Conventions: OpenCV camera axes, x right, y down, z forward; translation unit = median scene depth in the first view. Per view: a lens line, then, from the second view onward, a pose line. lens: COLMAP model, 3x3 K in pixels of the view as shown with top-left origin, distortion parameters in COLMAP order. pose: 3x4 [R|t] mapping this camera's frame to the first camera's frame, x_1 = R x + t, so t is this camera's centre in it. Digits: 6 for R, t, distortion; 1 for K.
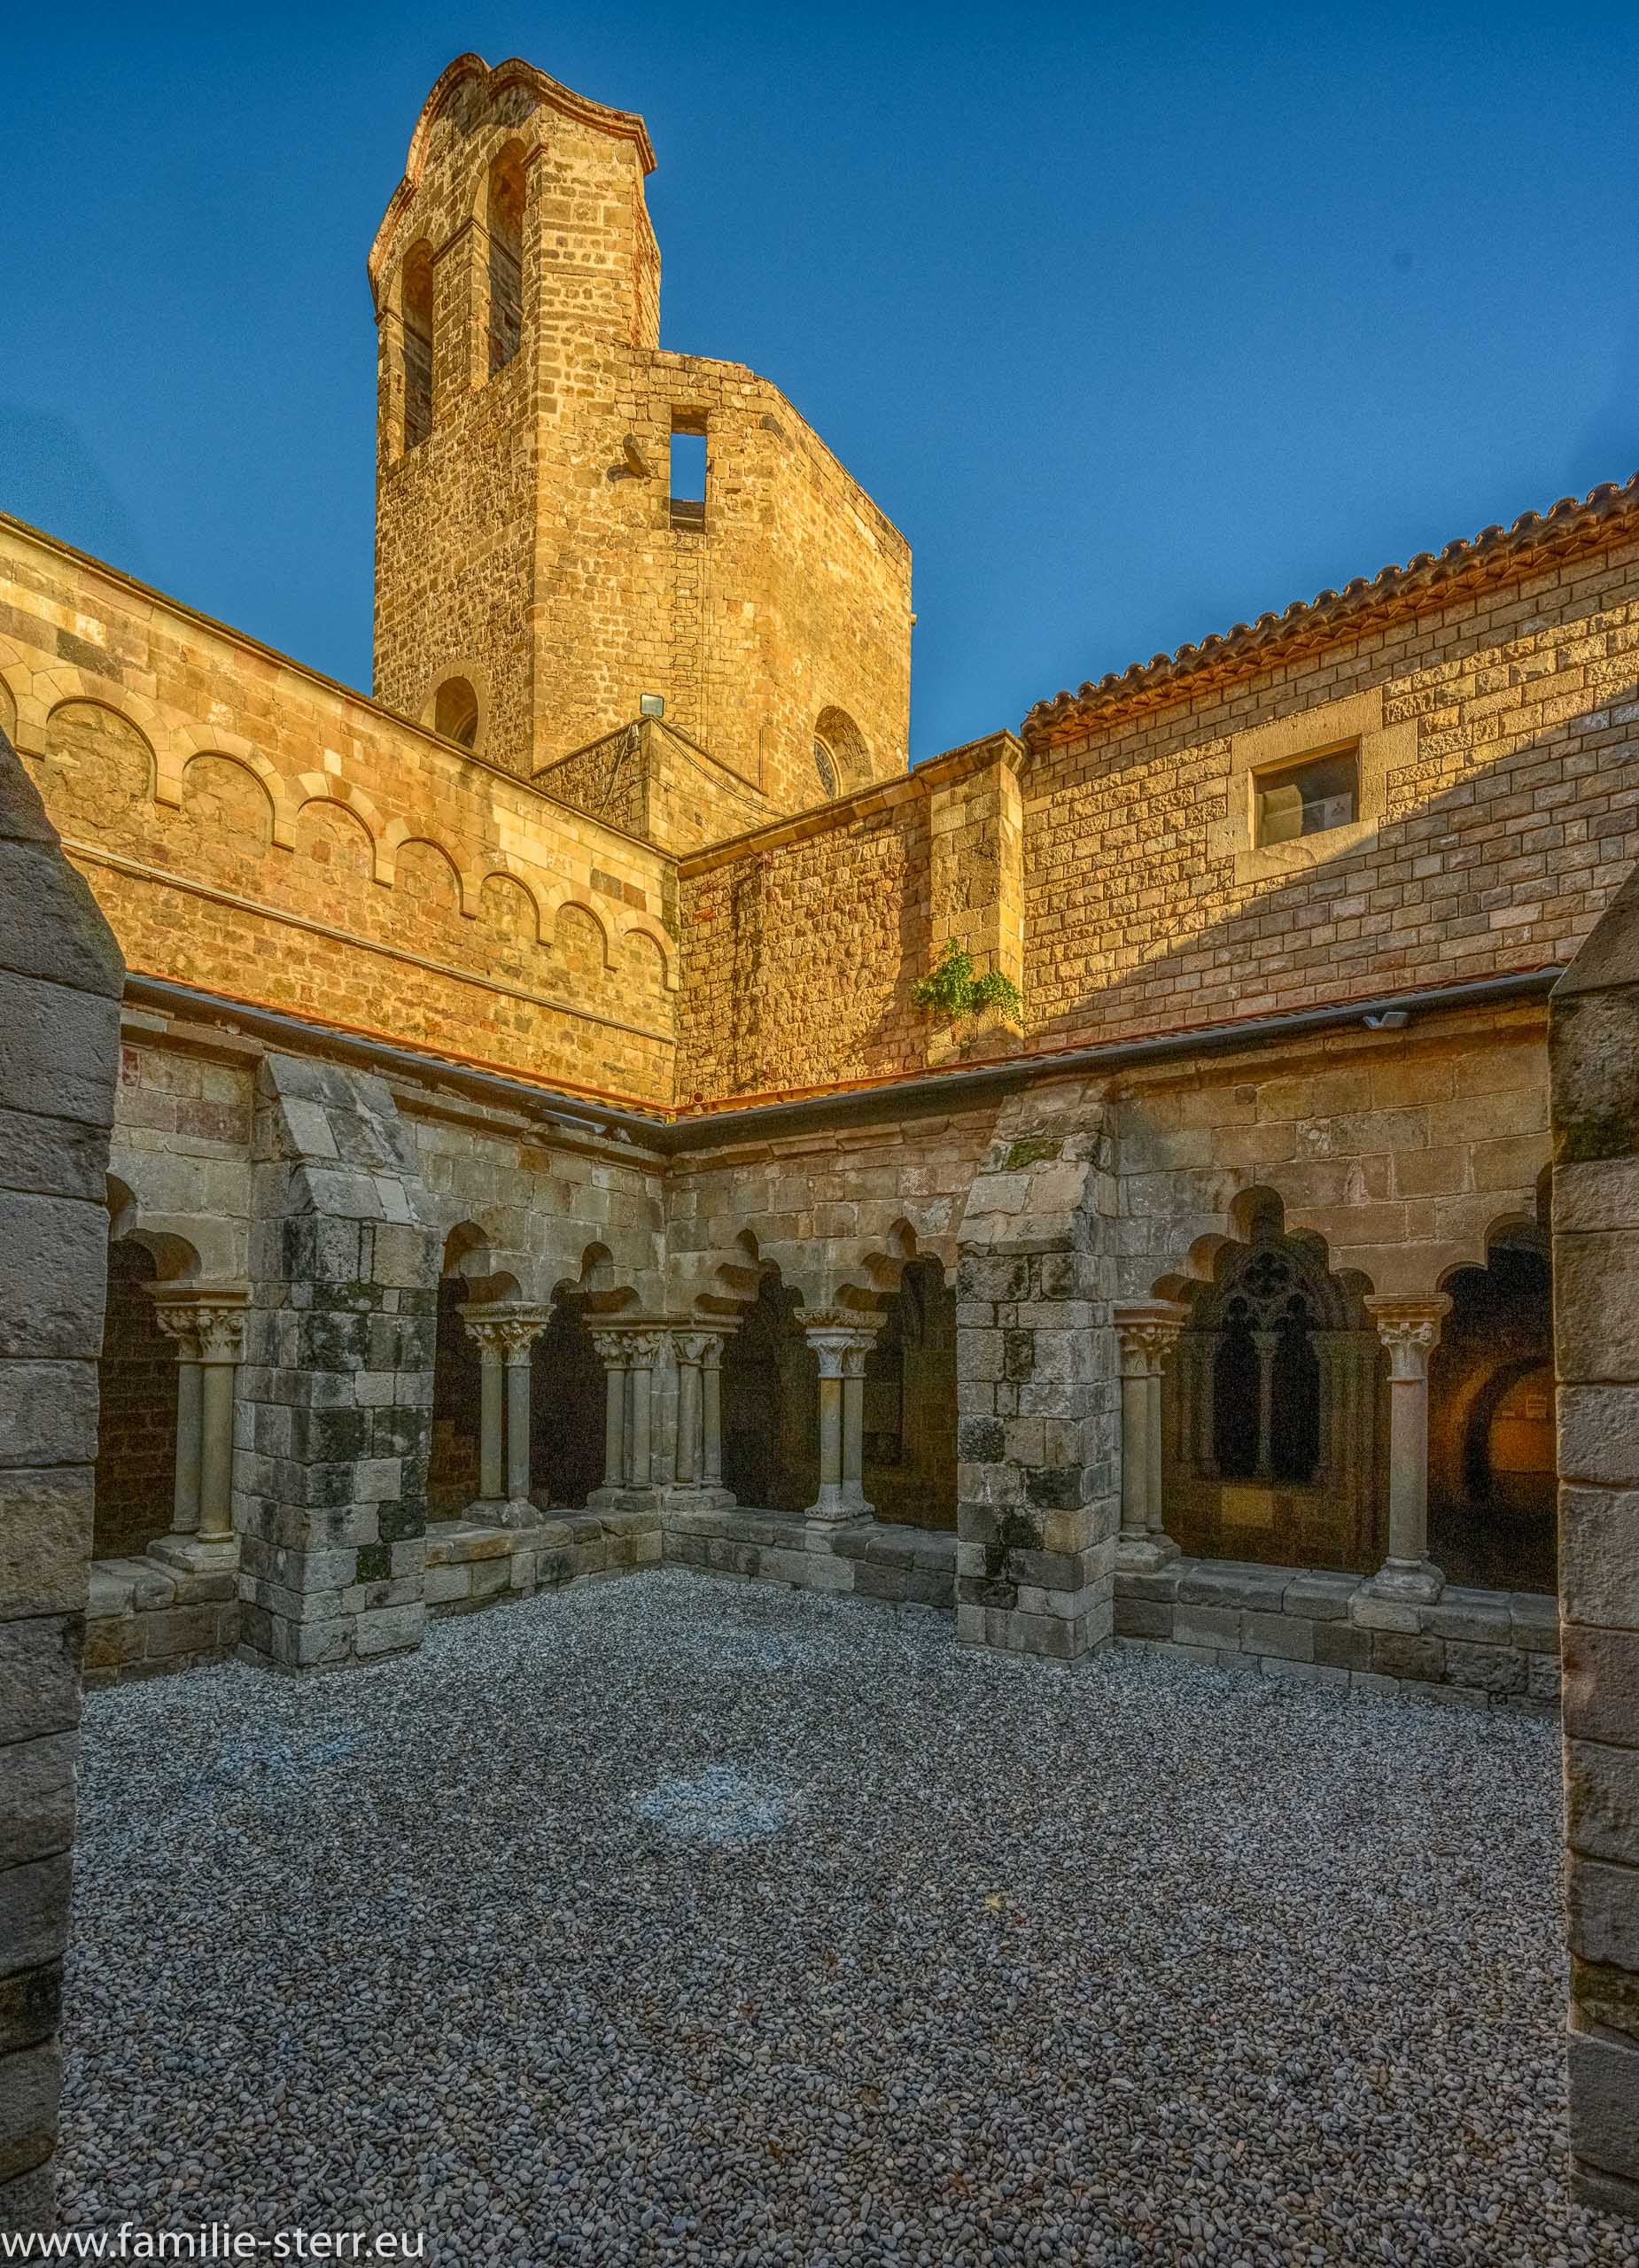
lens RADIAL K [[1035.2, 0, 823.0], [0, 1035.2, 1337.1], [0, 0, 1]] dist [-0.000862, -0.000023]
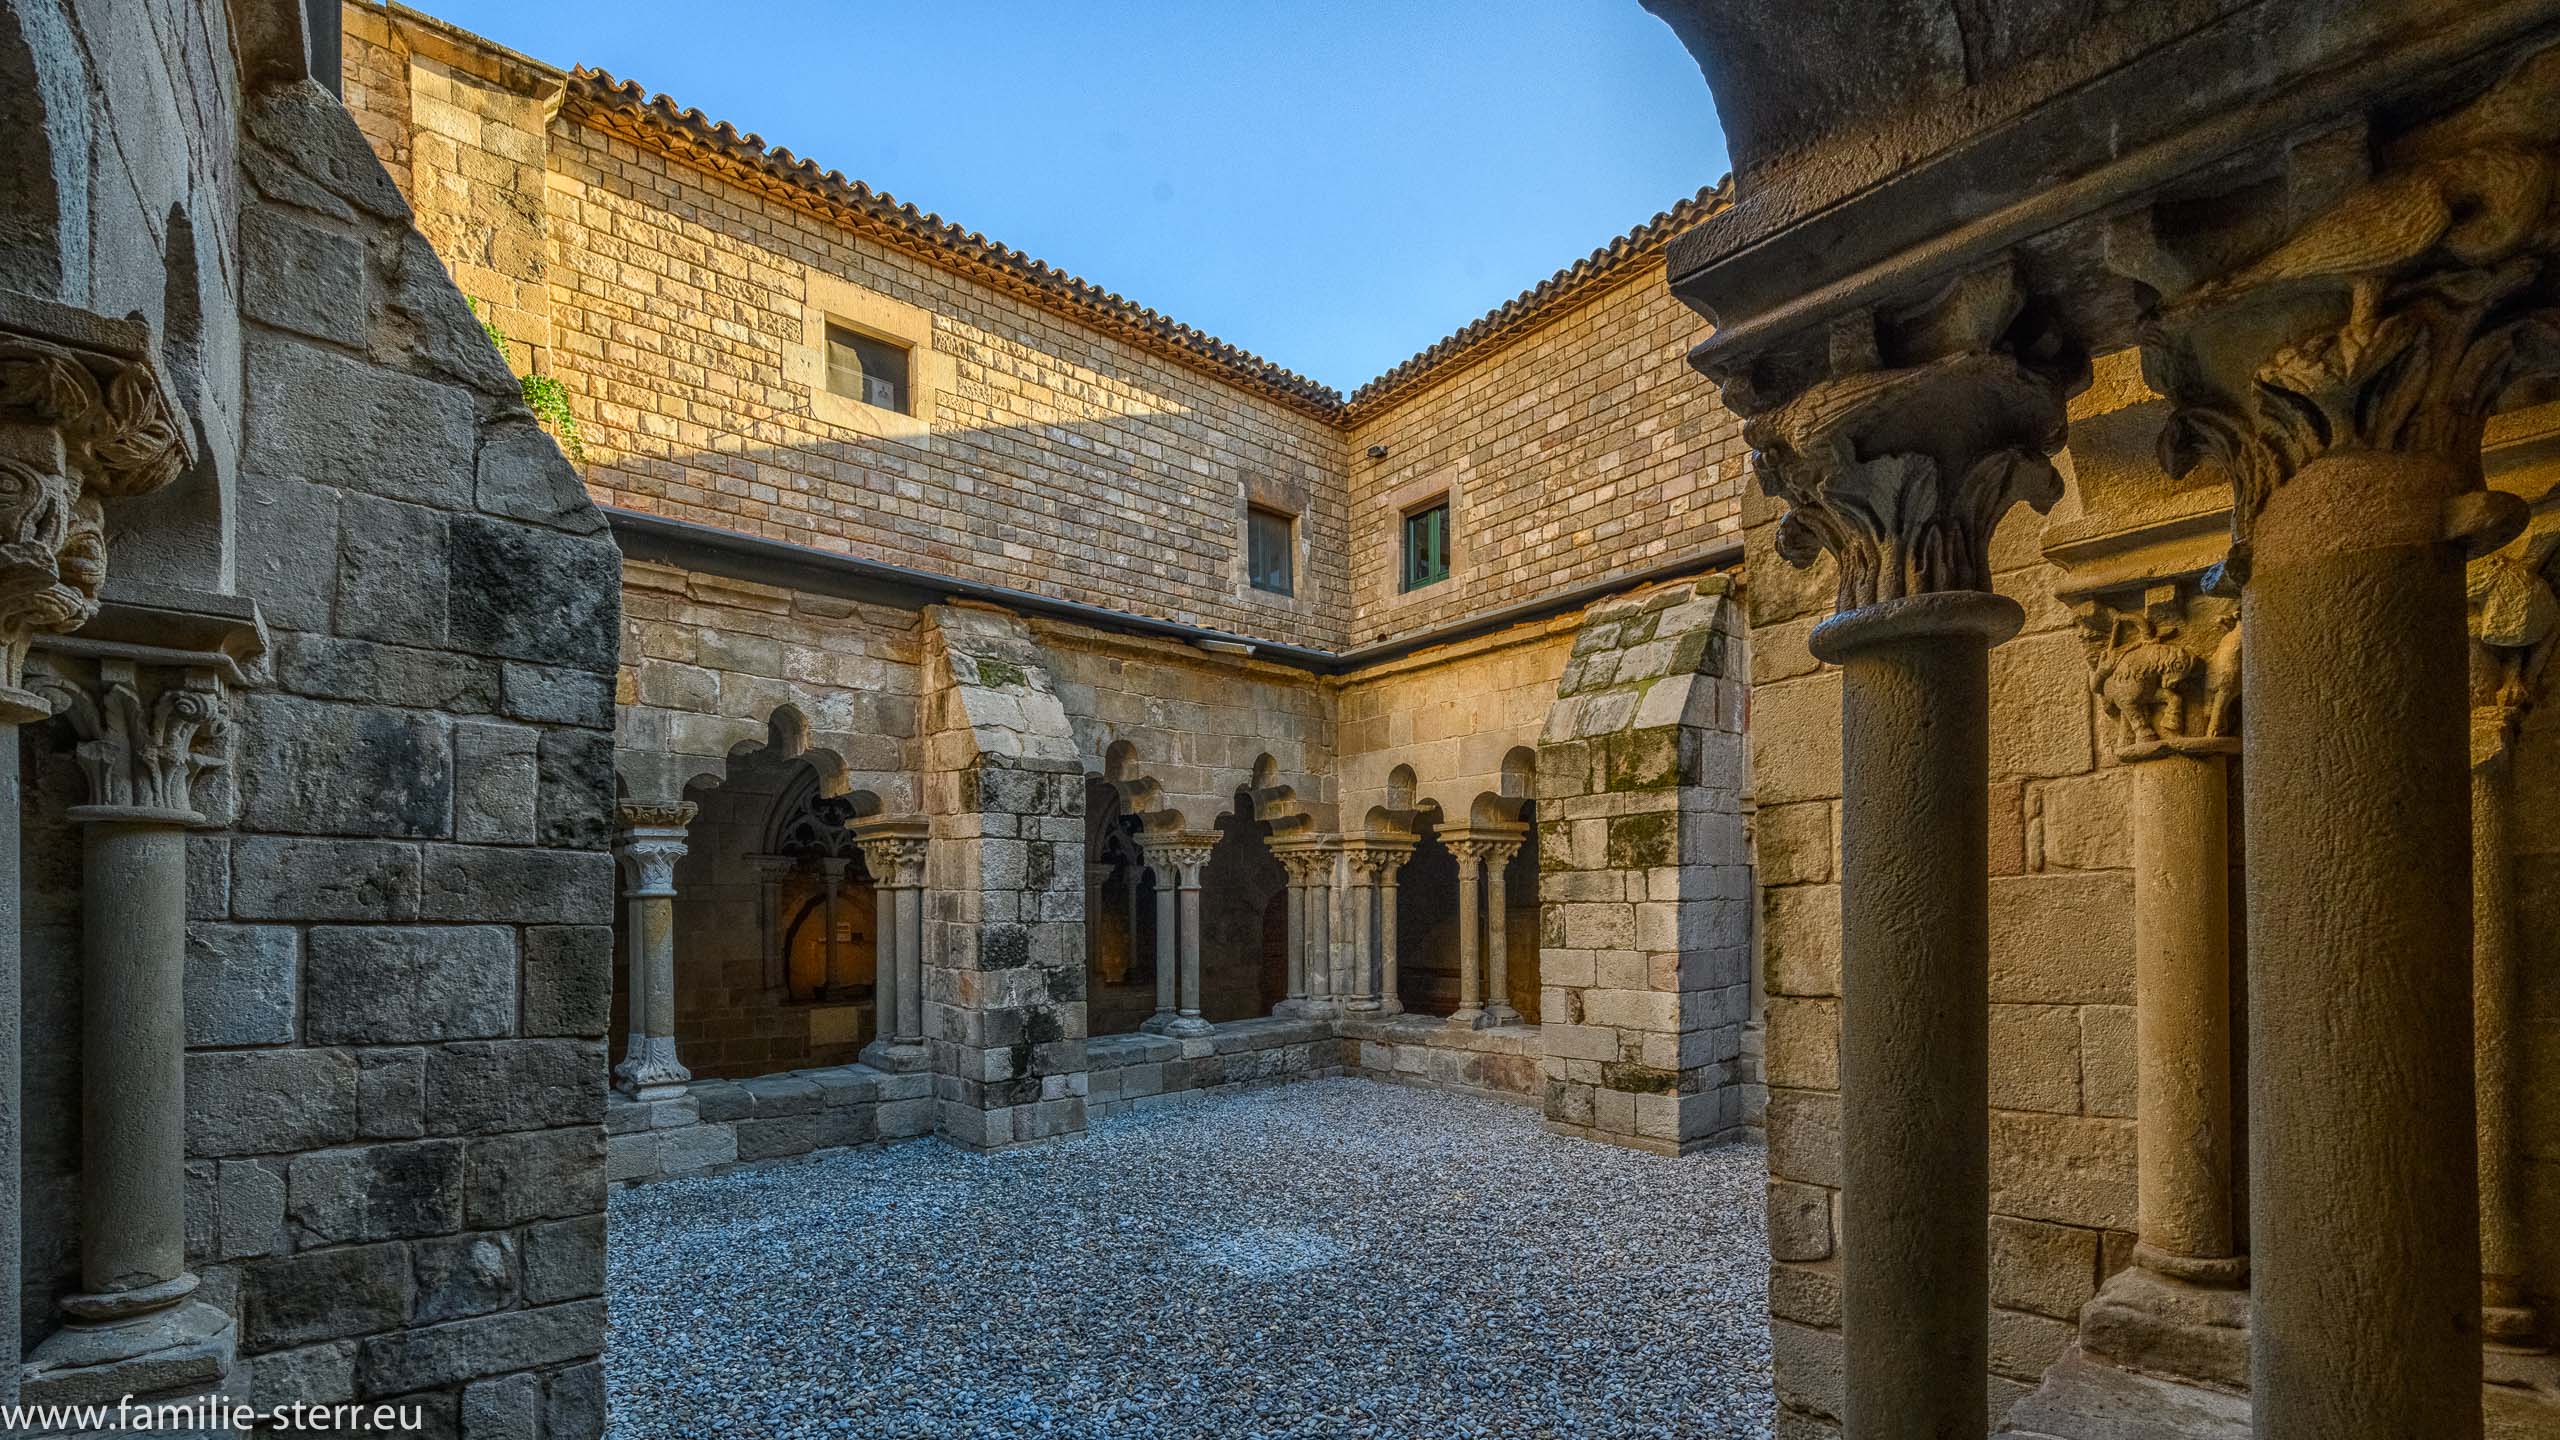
lens RADIAL K [[1056.7, 0, 1280.4], [0, 1056.7, 903.2], [0, 0, 1]] dist [-0.001207, -0.000572]
pose [[0.230094, -0.006901, 0.973144, -0.690048], [-0.006044, 0.999945, 0.008520, 0.038864], [-0.973150, -0.007842, 0.230040, 0.420481]]
